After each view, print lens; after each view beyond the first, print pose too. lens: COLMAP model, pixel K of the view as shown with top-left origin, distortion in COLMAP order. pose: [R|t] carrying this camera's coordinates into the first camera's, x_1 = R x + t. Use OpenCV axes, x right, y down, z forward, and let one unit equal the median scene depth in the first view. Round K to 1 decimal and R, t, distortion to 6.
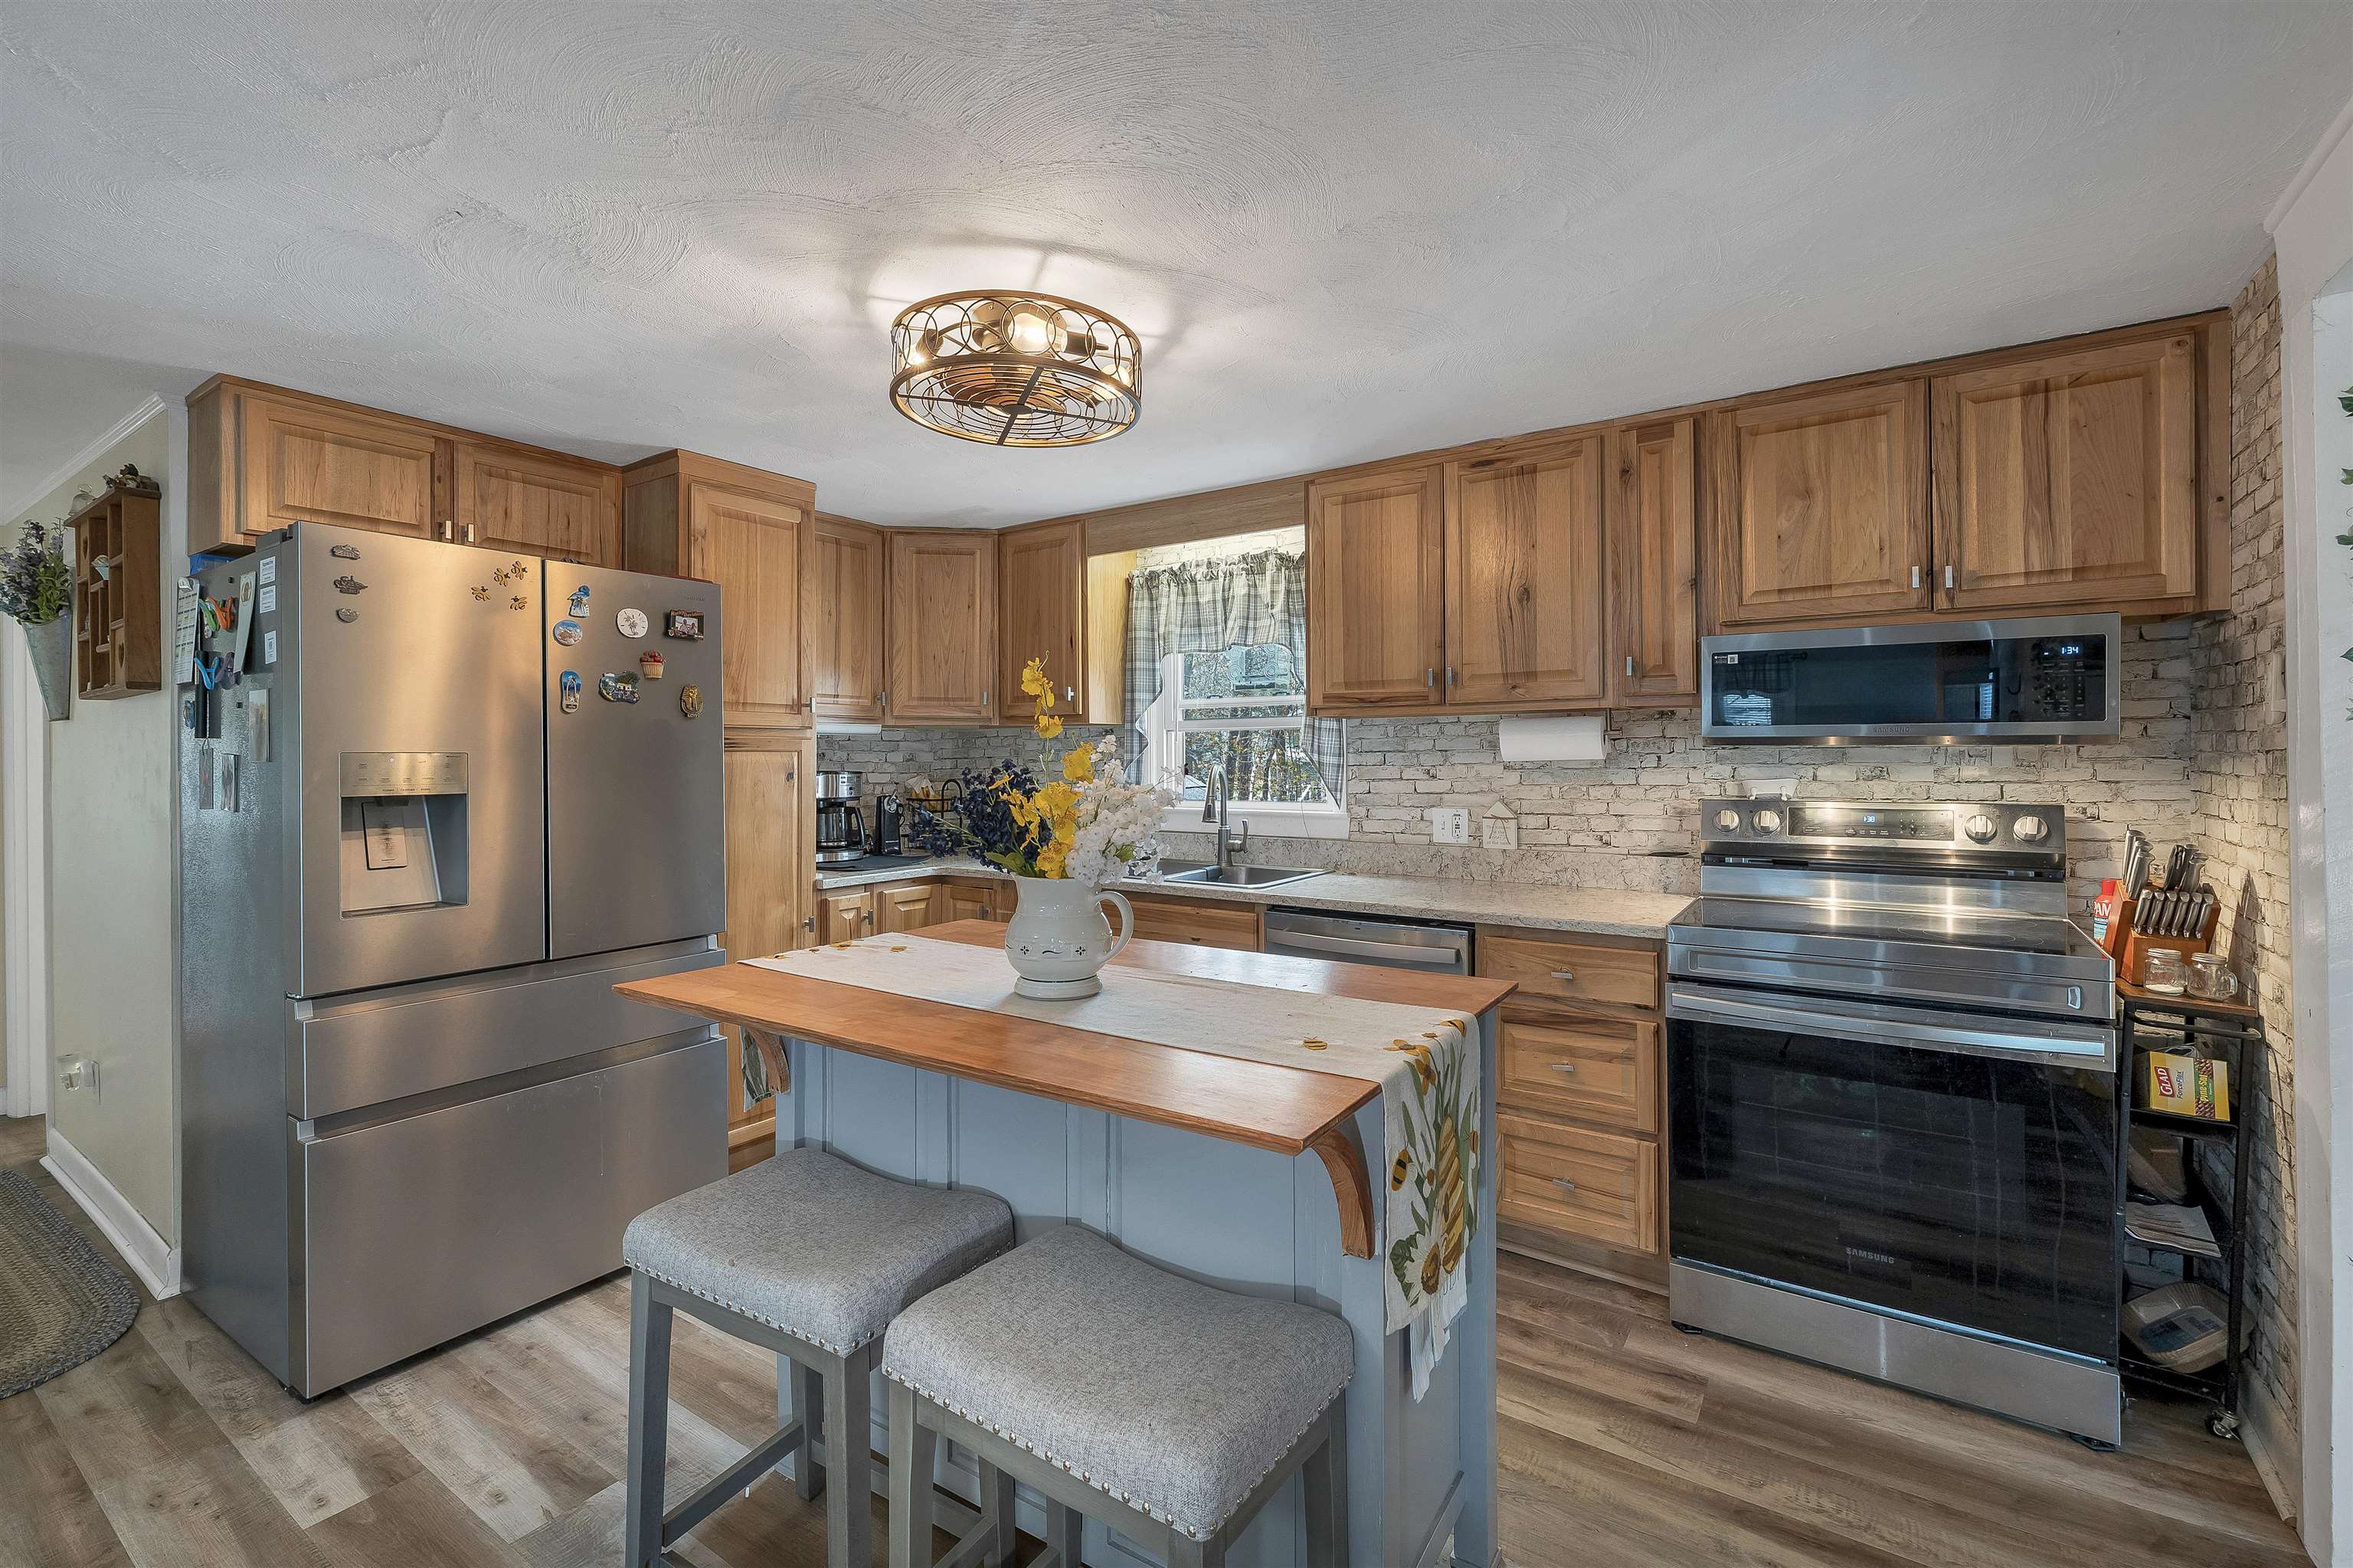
lens RADIAL K [[1022.7, 0, 1161.5], [0, 1022.7, 775.1], [0, 0, 1]] dist [0.002846, 0.001011]
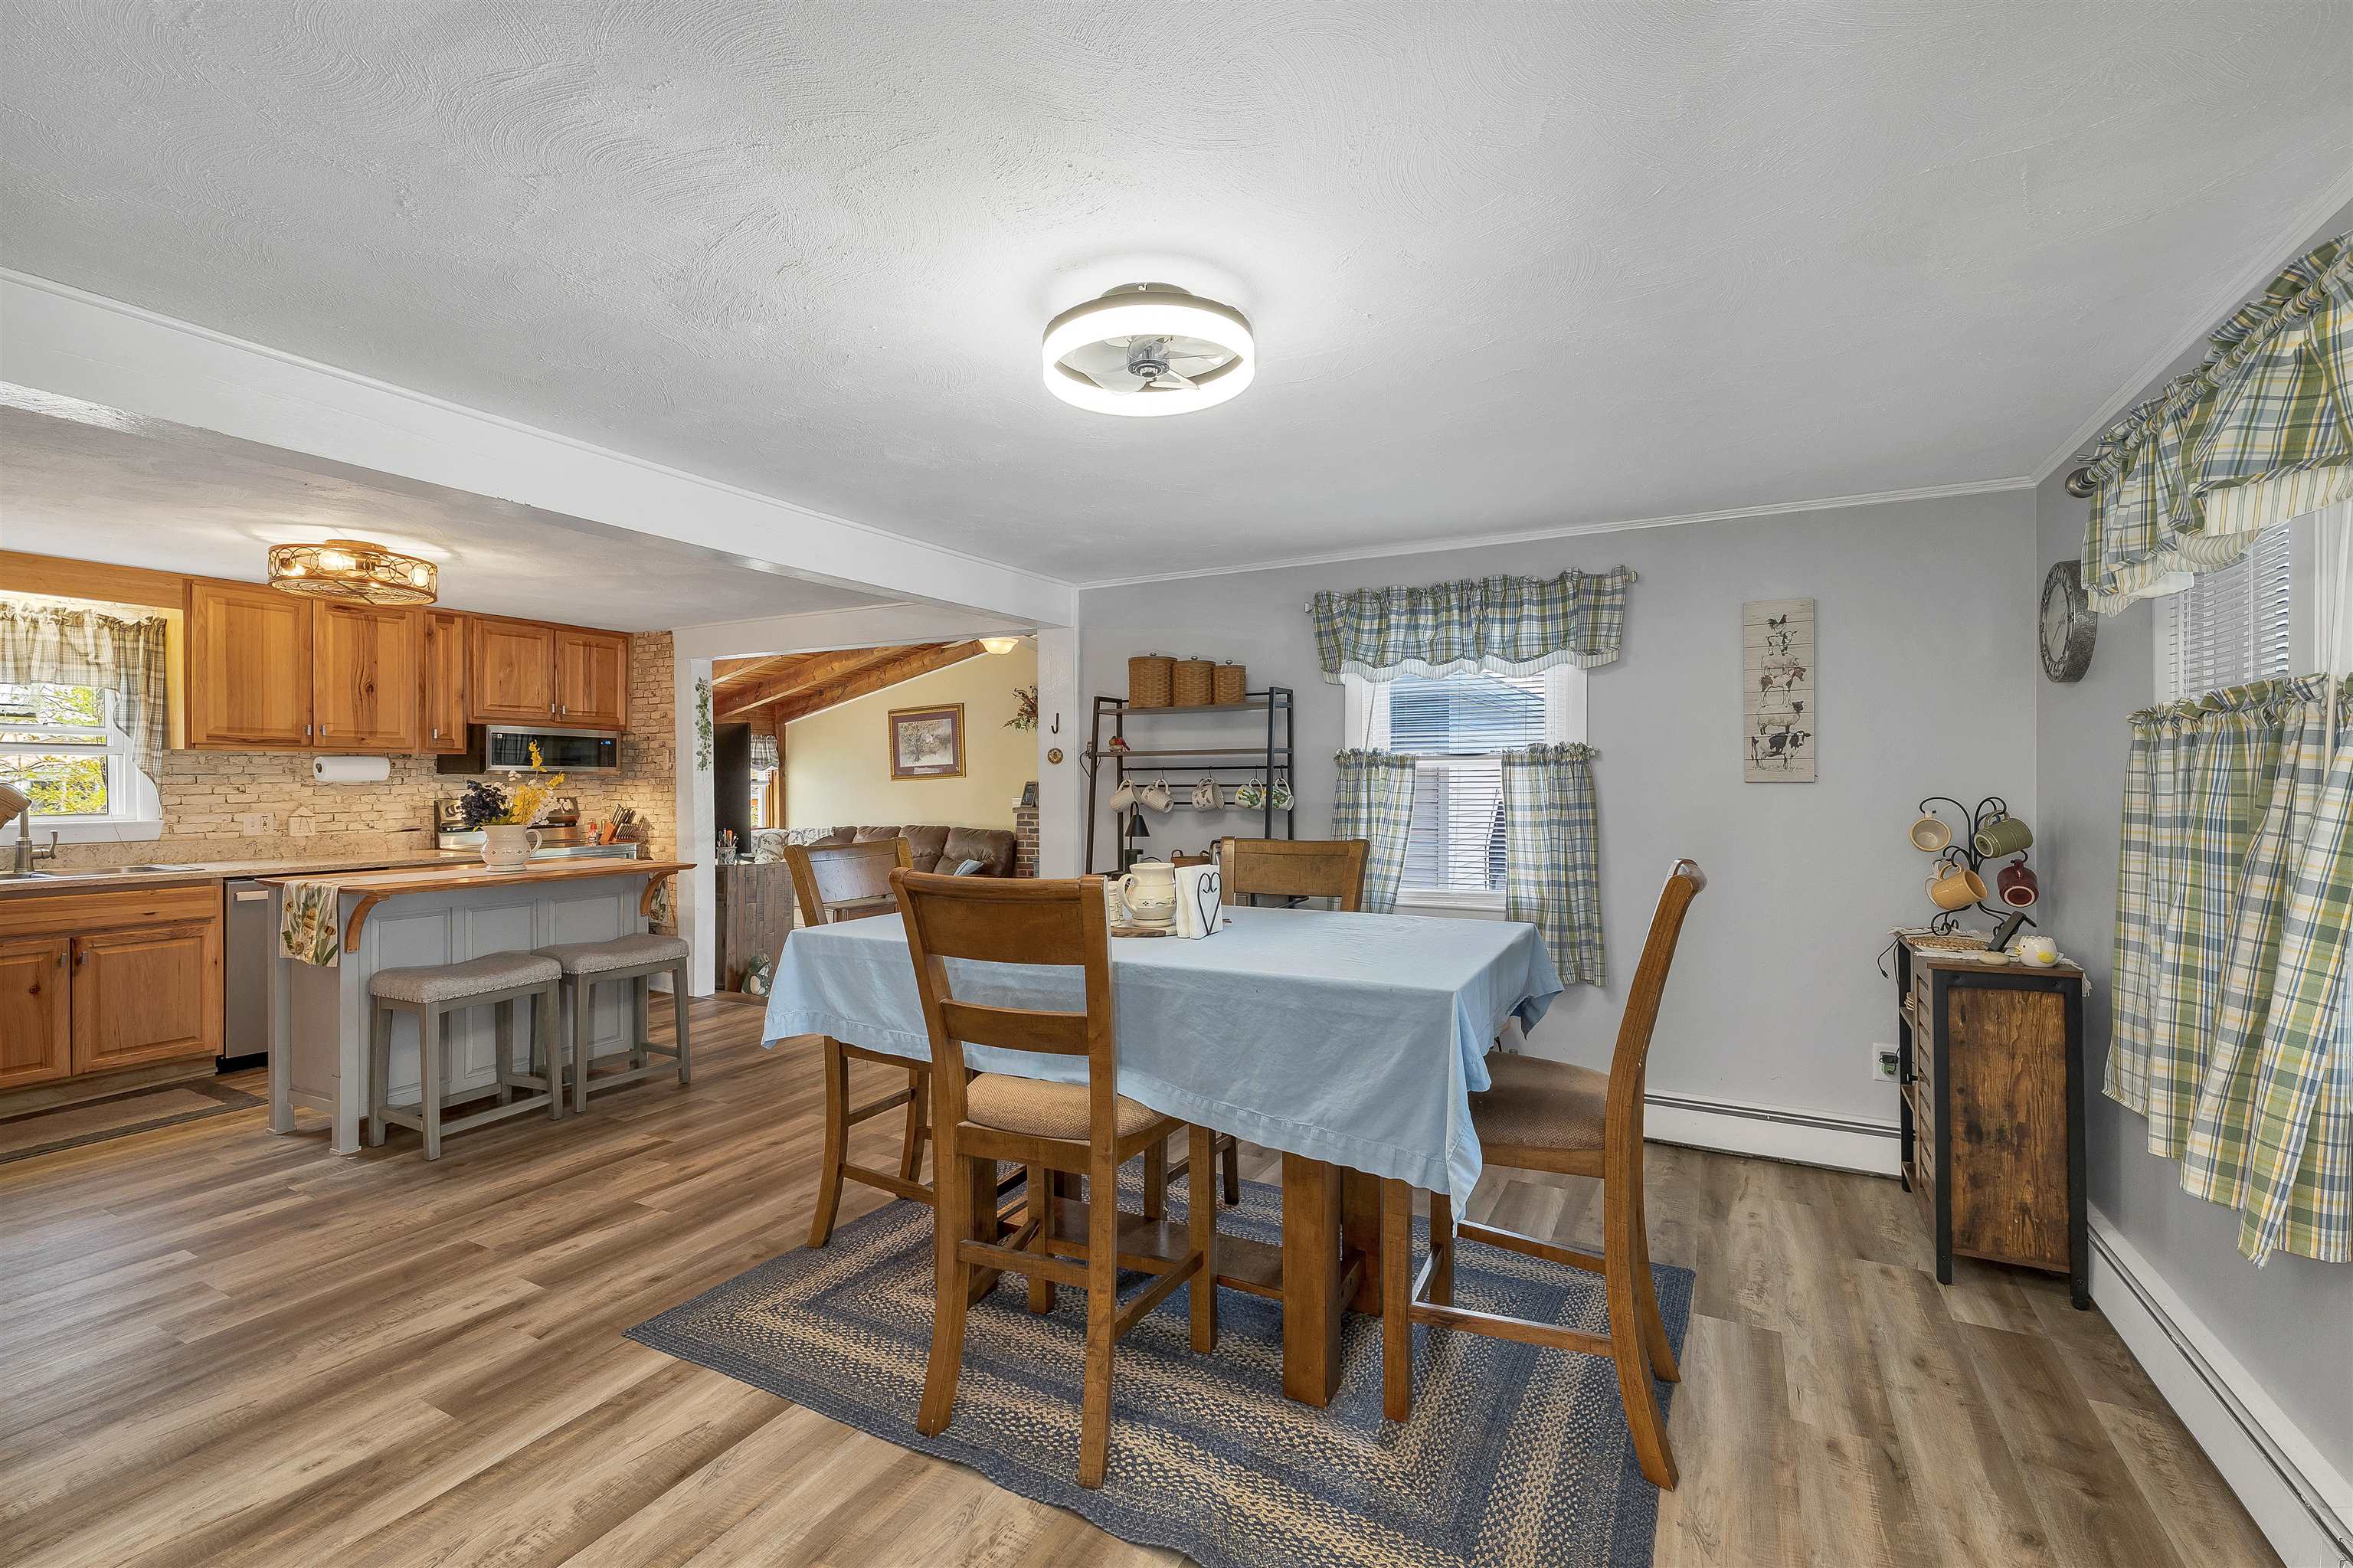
lens RADIAL K [[1022.7, 0, 1161.5], [0, 1022.7, 775.1], [0, 0, 1]] dist [0.002846, 0.001011]
pose [[-0.087056, 0.007596, 0.996174, -1.392023], [0.018963, 0.999802, -0.005967, 0.012159], [-0.996023, 0.018371, -0.087183, -0.200842]]
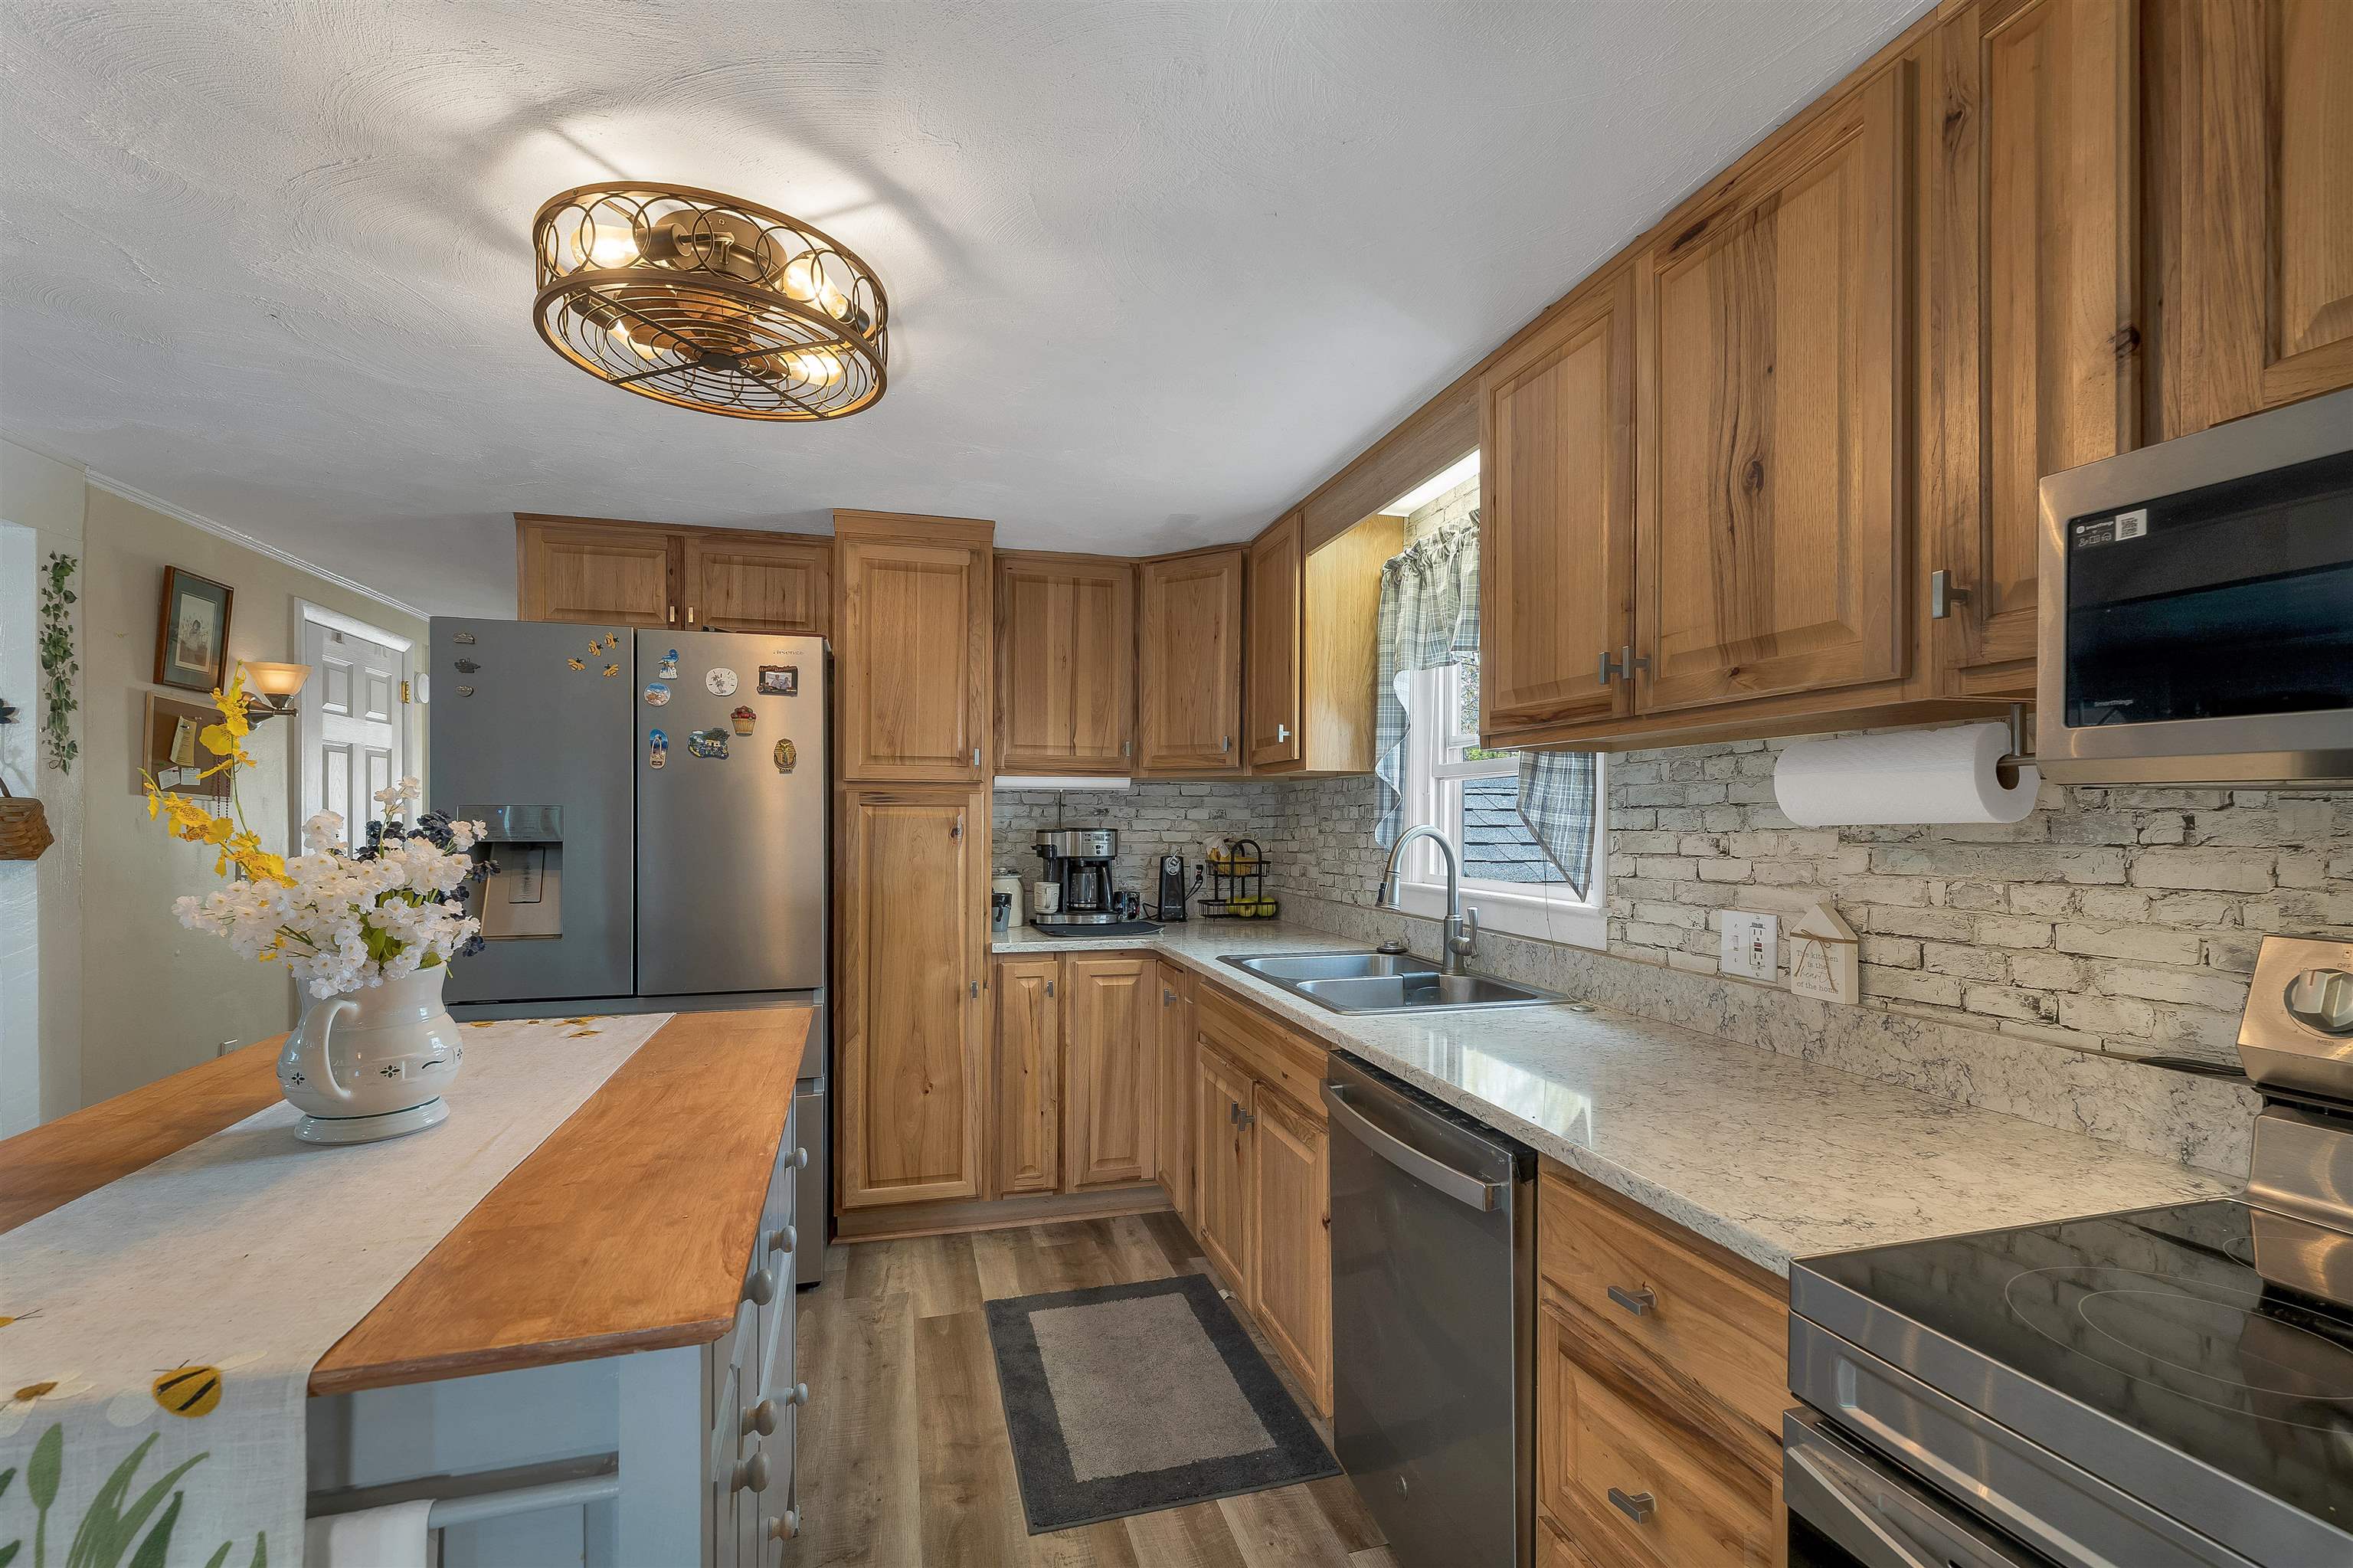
lens RADIAL K [[1009.2, 0, 1169.1], [0, 1009.2, 836.1], [0, 0, 1]] dist [0.000002, 0.000137]
pose [[0.766334, 0.018990, -0.642161, 0.404763], [-0.018127, 0.999804, 0.007933, -0.006335], [0.642186, 0.005561, 0.766528, 0.415241]]
